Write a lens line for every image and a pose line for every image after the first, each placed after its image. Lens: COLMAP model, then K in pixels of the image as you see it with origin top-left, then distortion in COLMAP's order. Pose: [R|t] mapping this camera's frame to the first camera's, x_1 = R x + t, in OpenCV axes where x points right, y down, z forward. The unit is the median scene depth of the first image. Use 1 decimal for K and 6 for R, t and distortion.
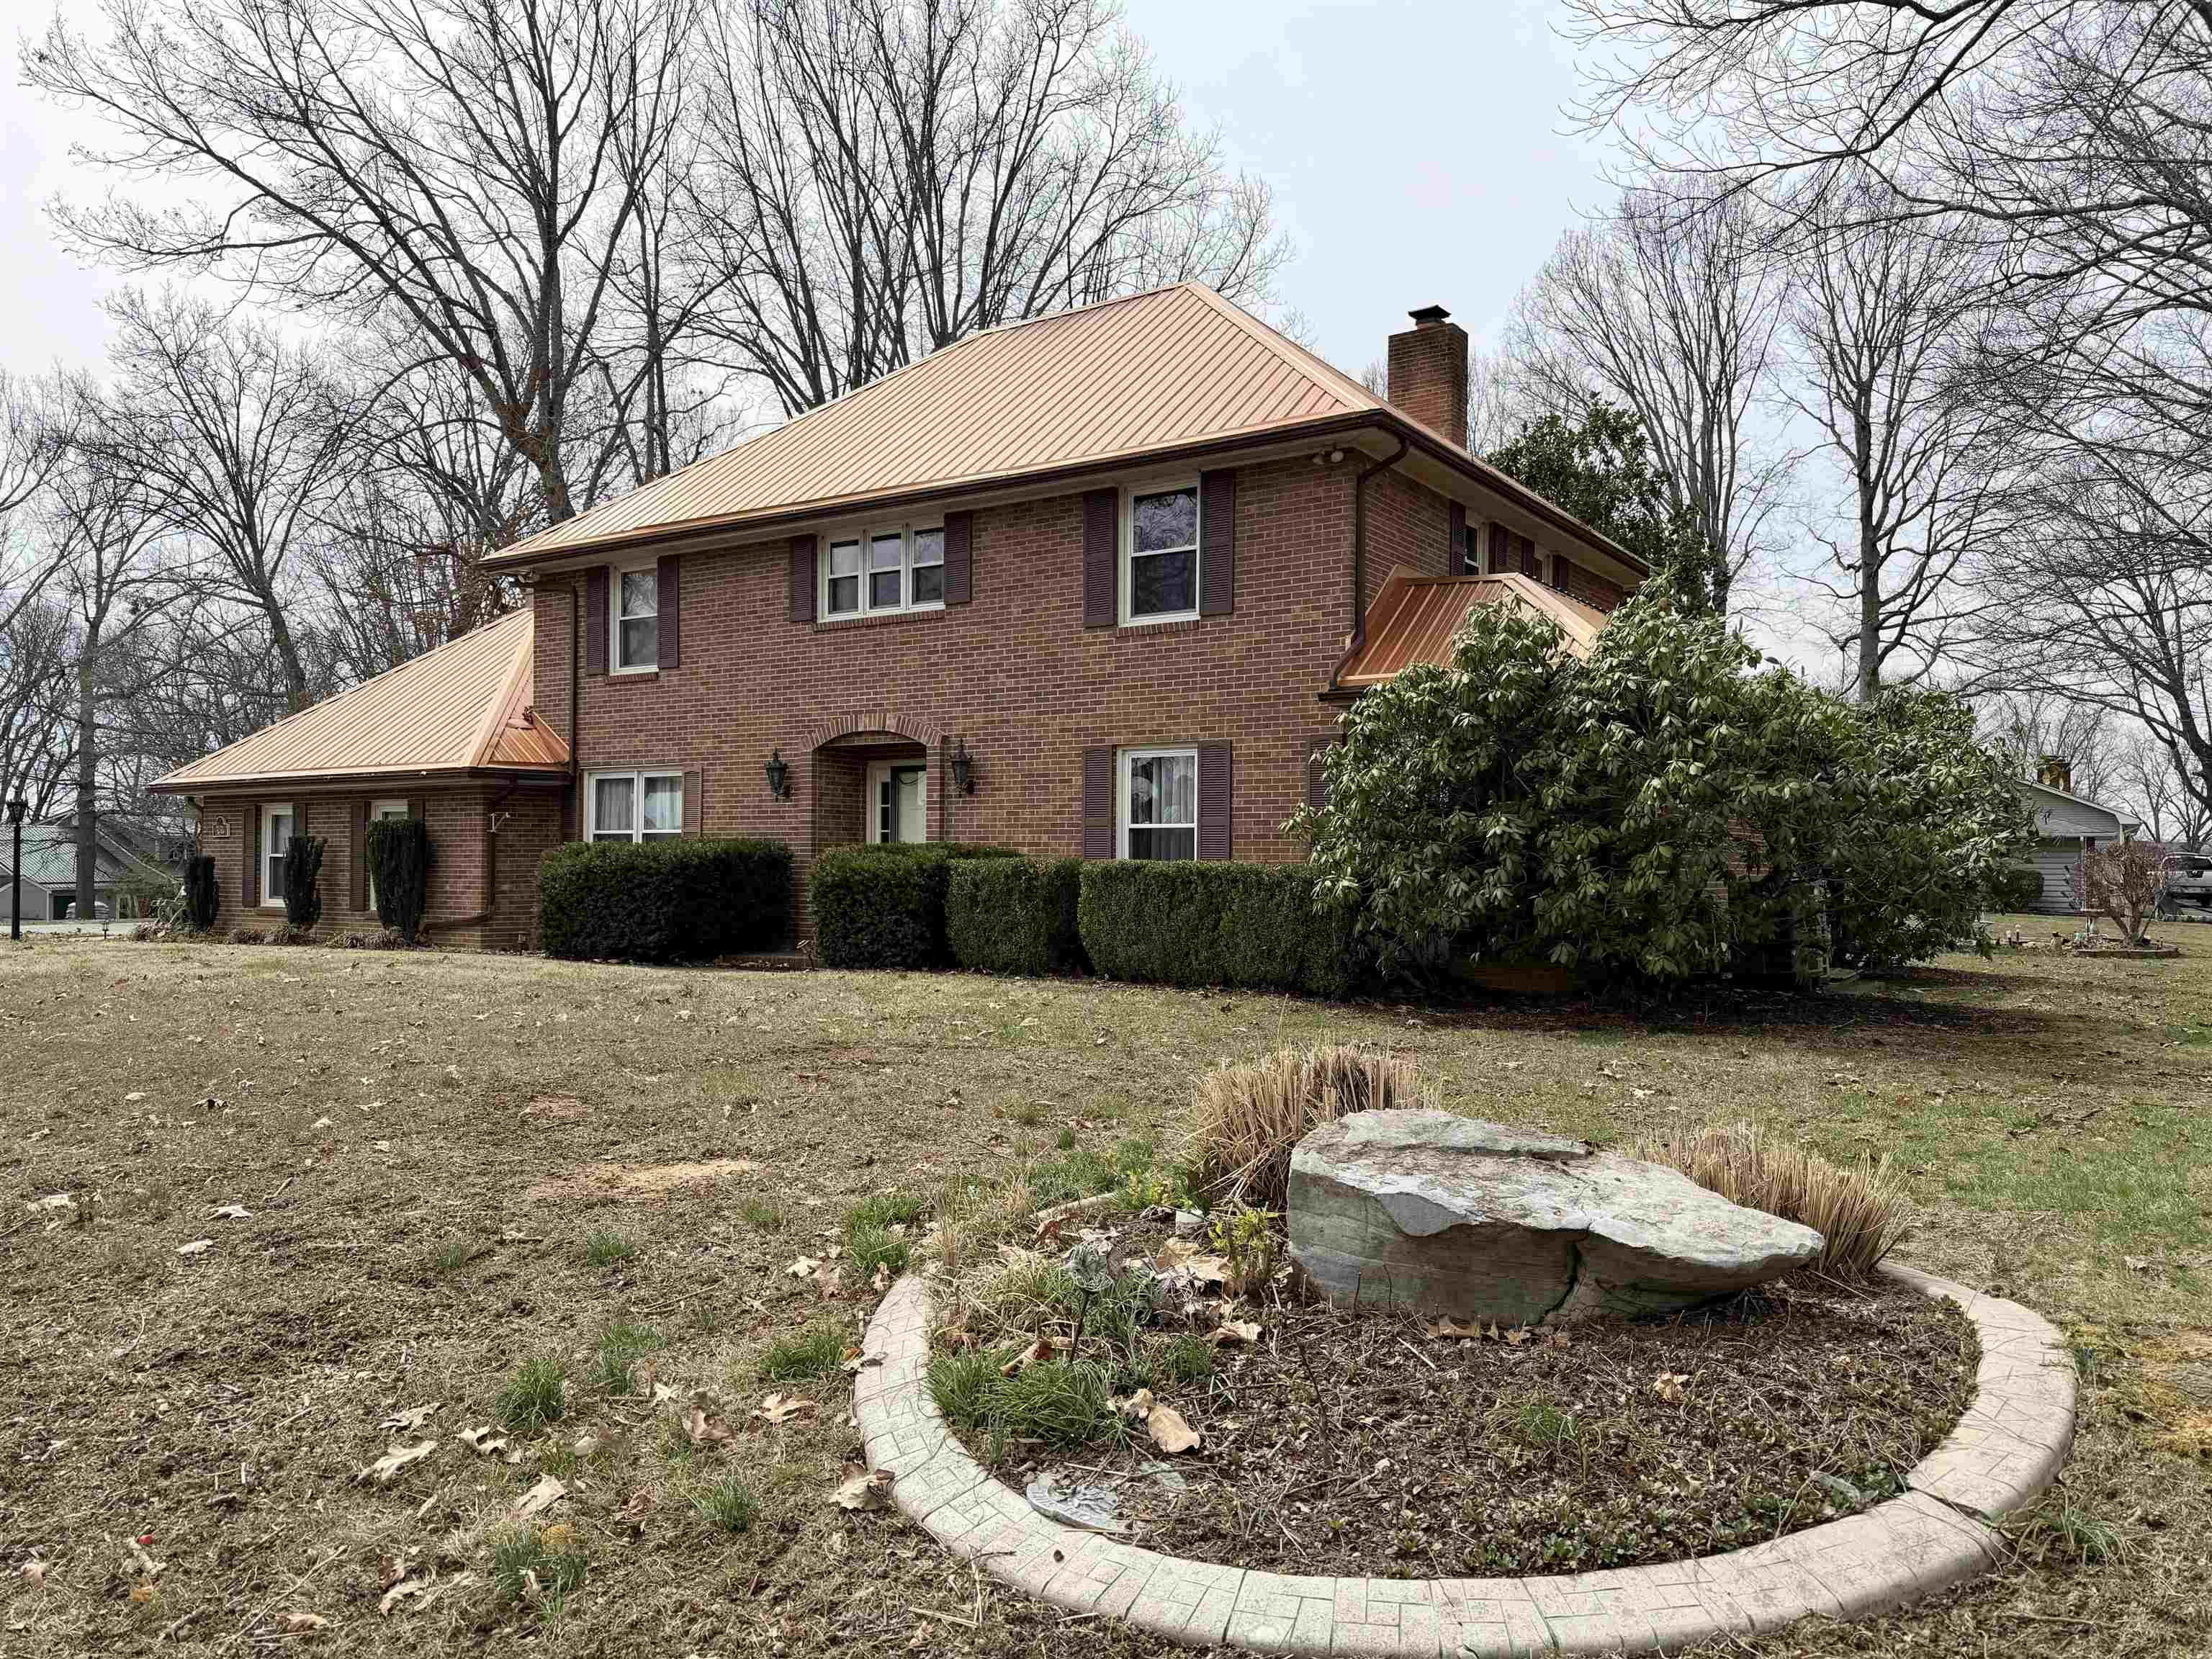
lens RADIAL K [[1518.1, 0, 1107.1], [0, 1518.1, 840.2], [0, 0, 1]] dist [0.029734, -0.000192]
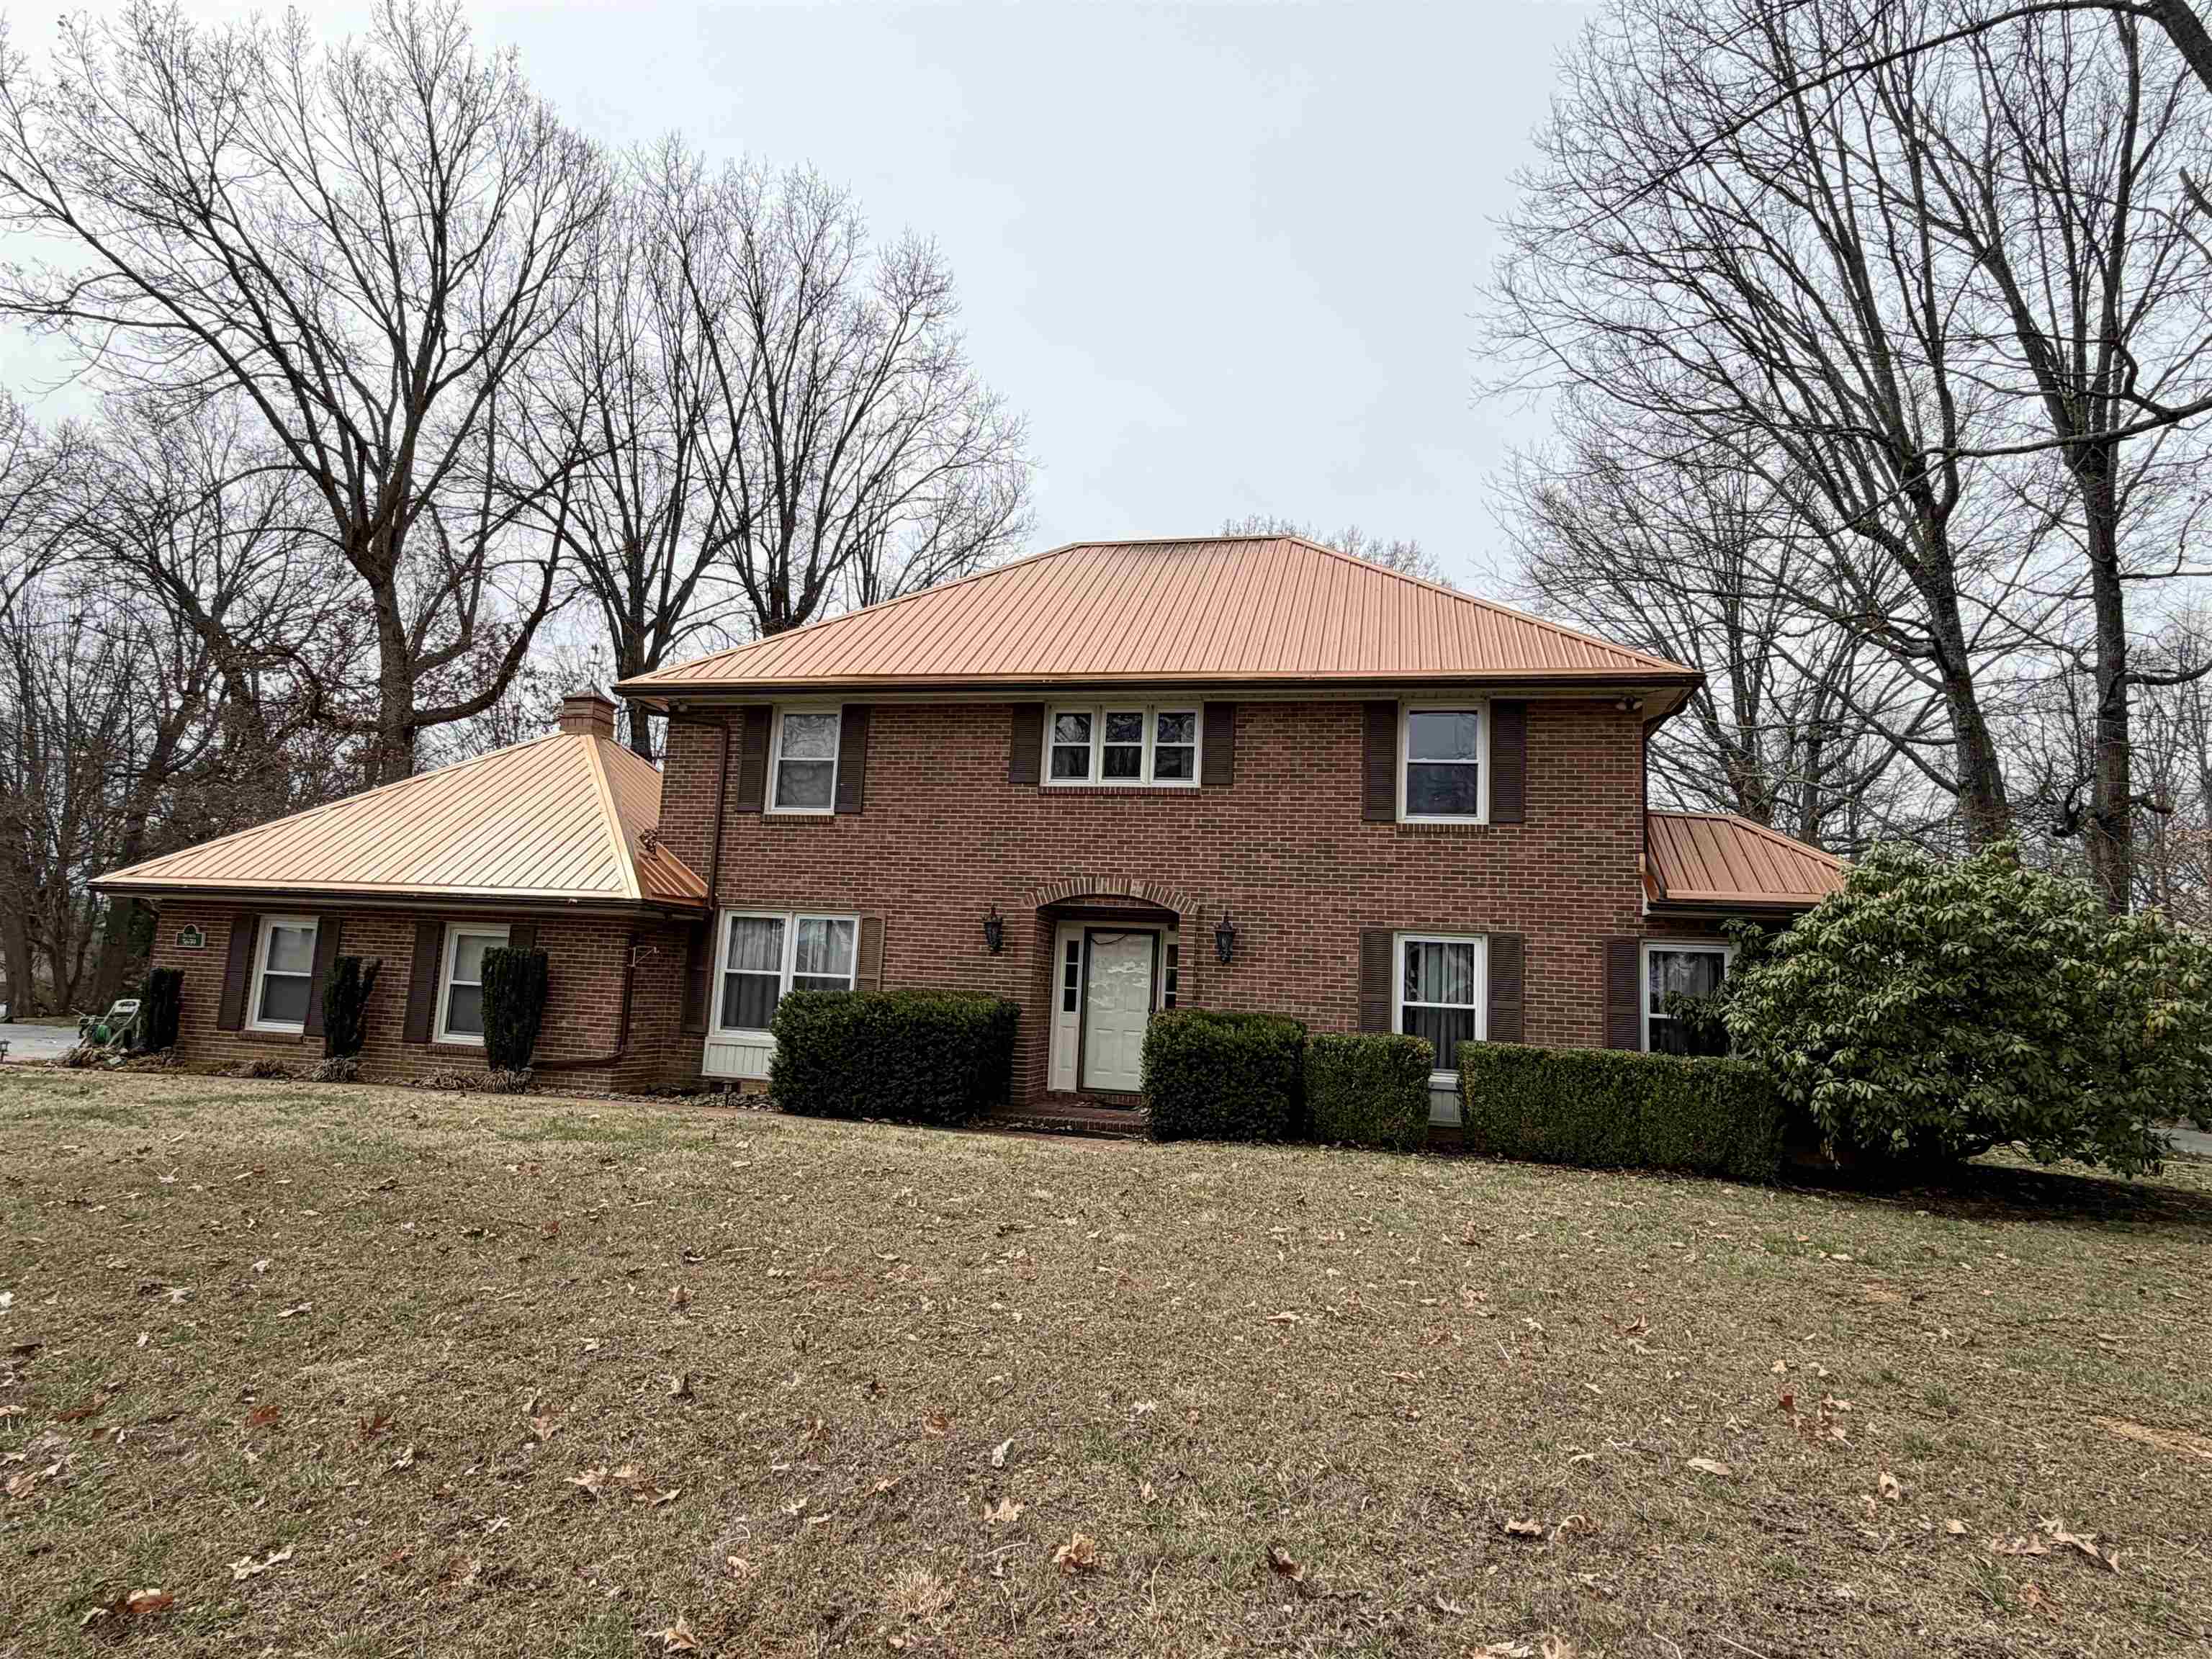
lens RADIAL K [[1237.9, 0, 1109.8], [0, 1237.9, 837.1], [0, 0, 1]] dist [0.015170, 0.000612]
pose [[0.937364, 0.095771, 0.334928, -0.433460], [-0.053635, 0.989679, -0.132885, 0.001484], [-0.344198, 0.106597, 0.932826, 0.201801]]
